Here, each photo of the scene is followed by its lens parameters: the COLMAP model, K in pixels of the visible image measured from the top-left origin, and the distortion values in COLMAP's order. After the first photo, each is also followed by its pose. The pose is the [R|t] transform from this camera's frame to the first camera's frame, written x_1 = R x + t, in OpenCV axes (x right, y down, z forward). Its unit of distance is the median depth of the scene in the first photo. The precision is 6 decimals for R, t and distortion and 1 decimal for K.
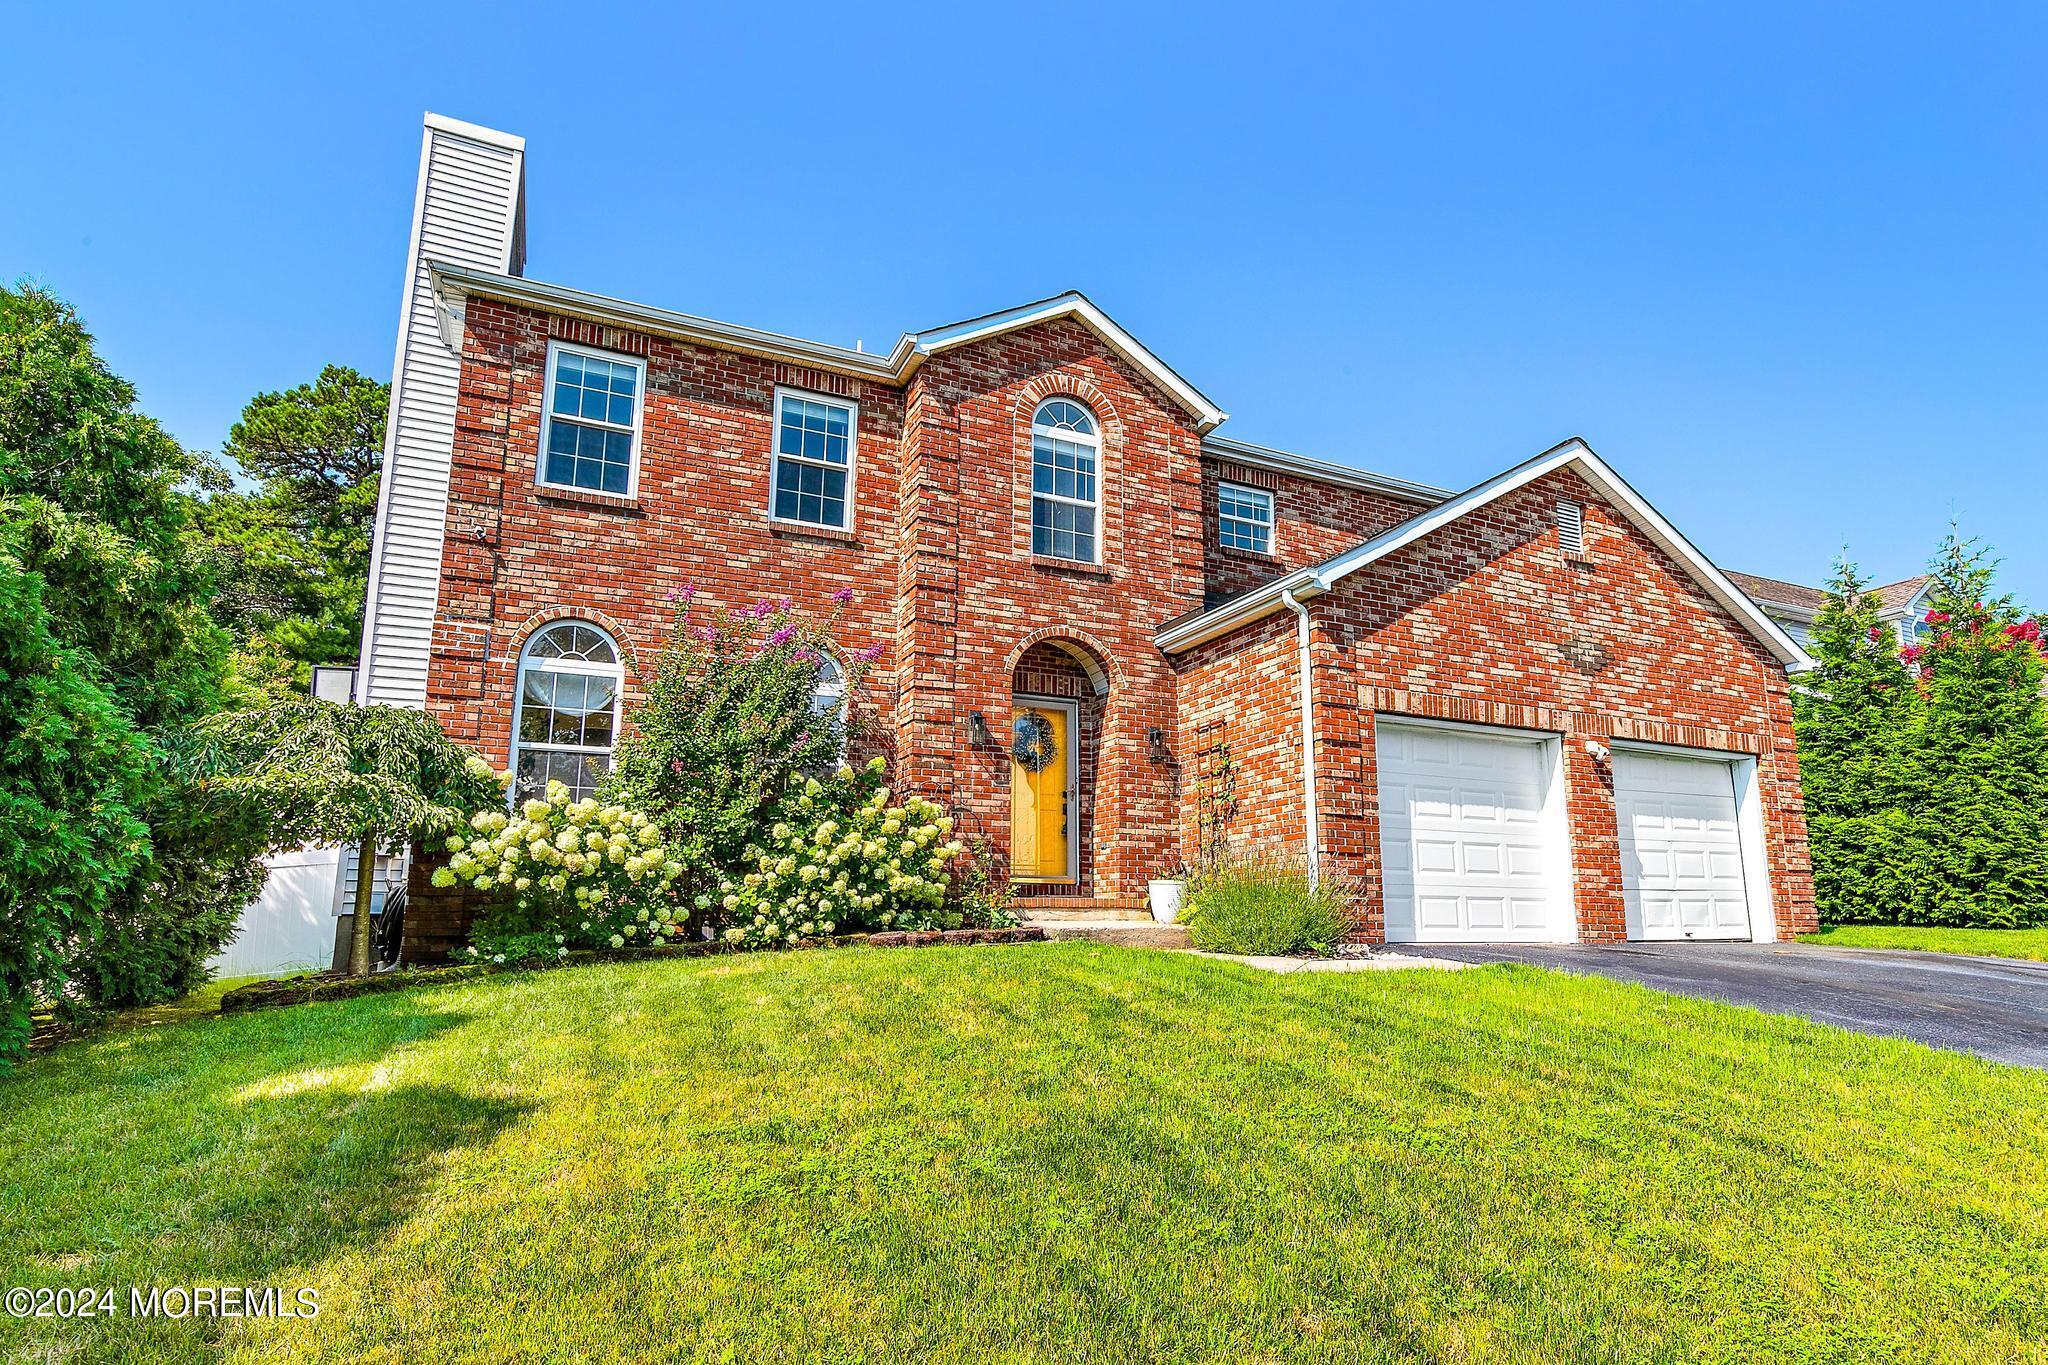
lens RADIAL K [[976.6, 0, 1021.0], [0, 976.6, 688.7], [0, 0, 1]] dist [0.008444, -0.001352]
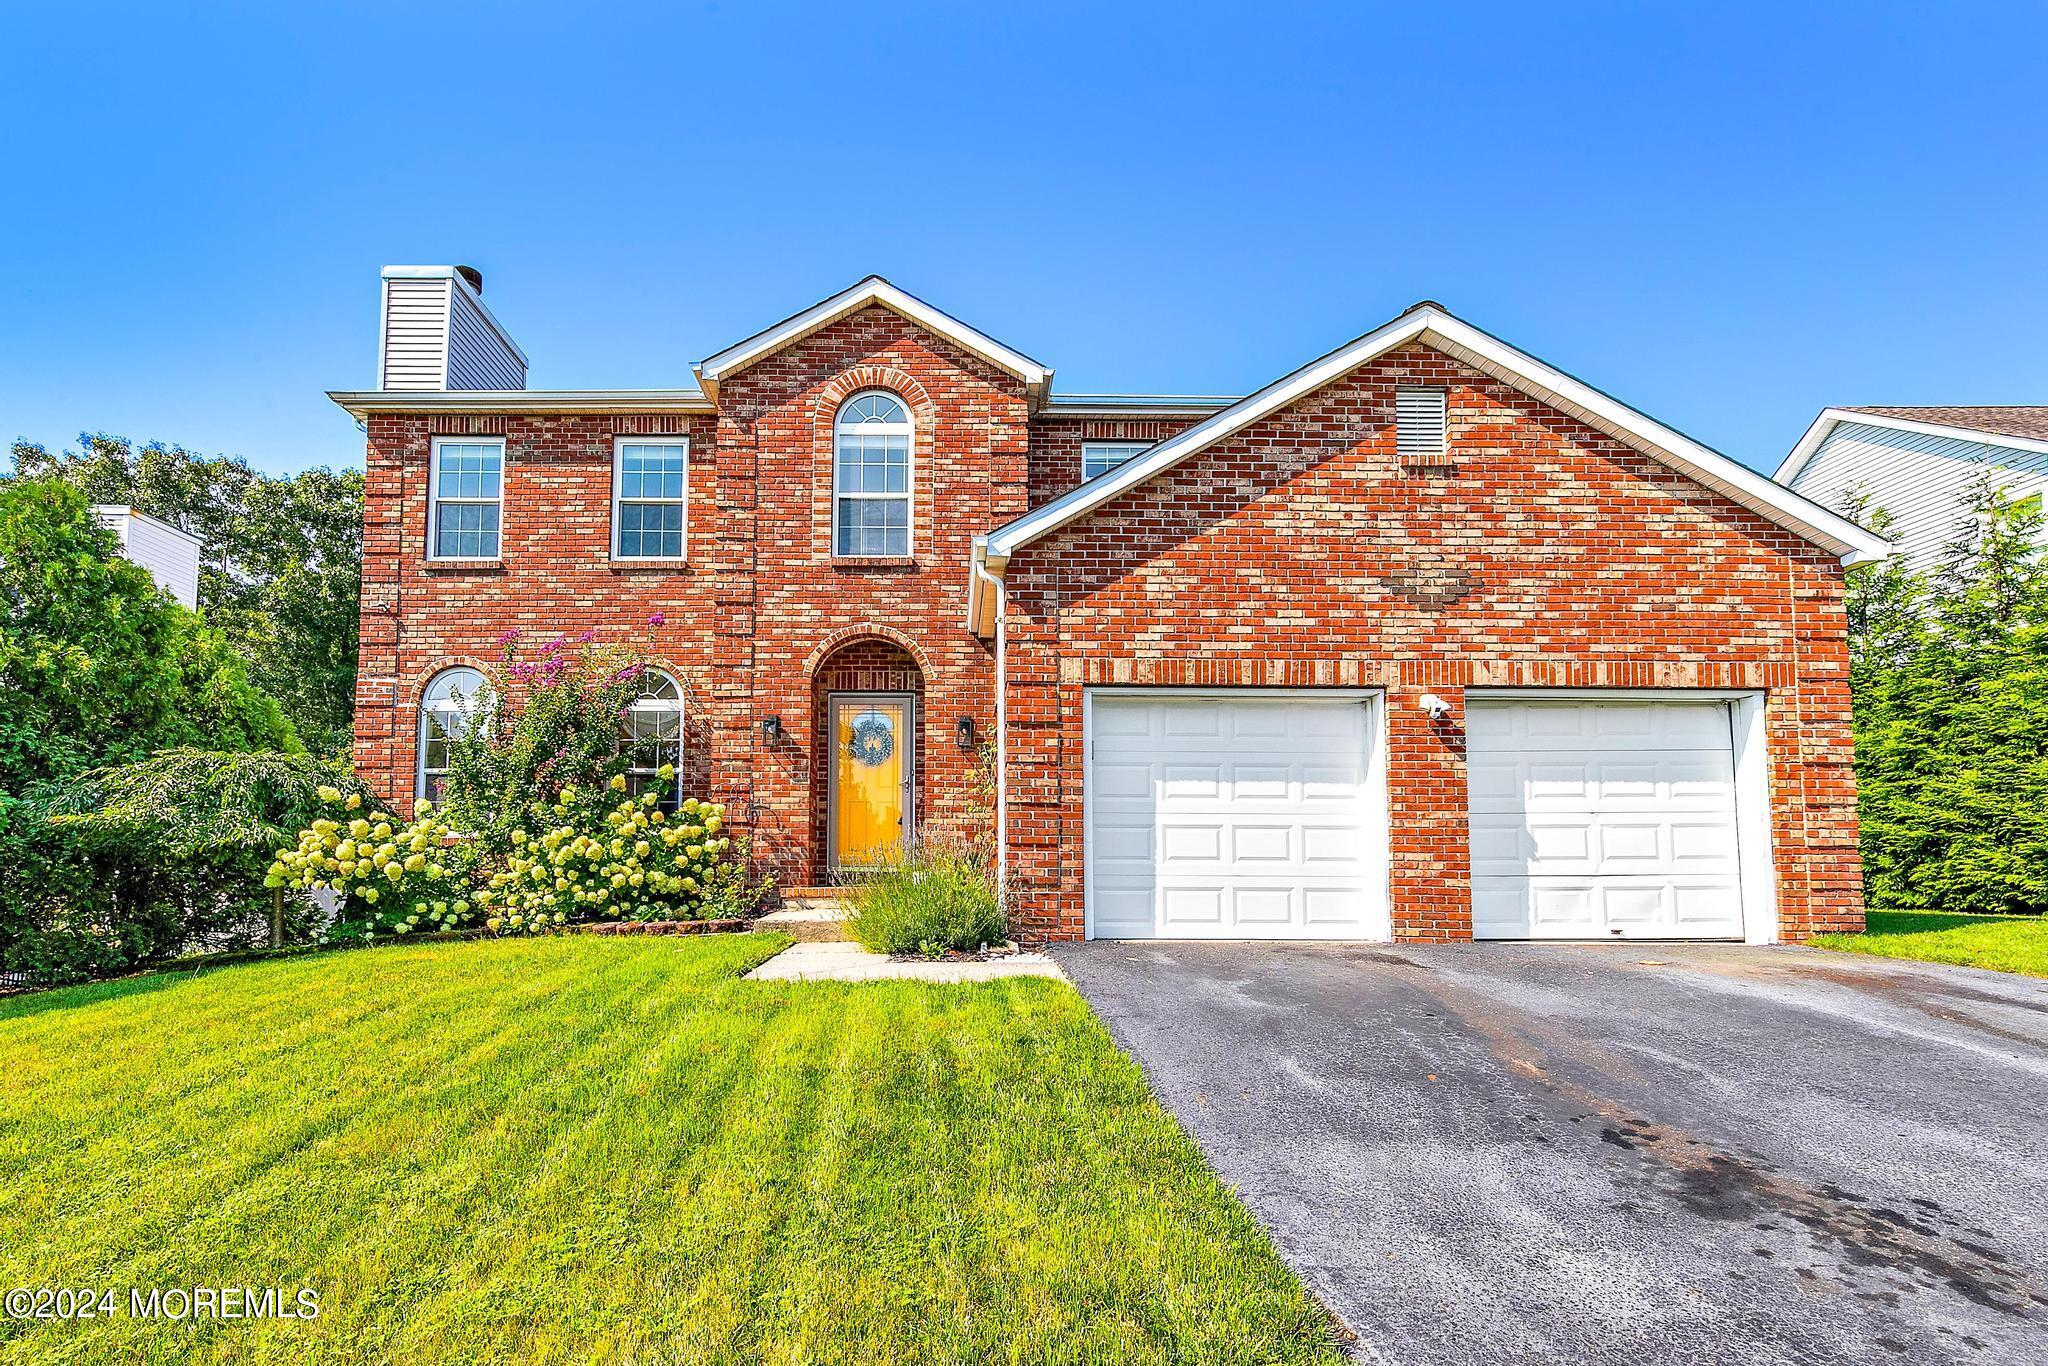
lens RADIAL K [[878.0, 0, 1027.7], [0, 878.0, 765.0], [0, 0, 1]] dist [0.008698, 0.000400]
pose [[0.920845, -0.051023, -0.386577, 0.567416], [0.090544, 0.992283, 0.084712, 0.020703], [0.379271, -0.113009, 0.918359, 0.215029]]
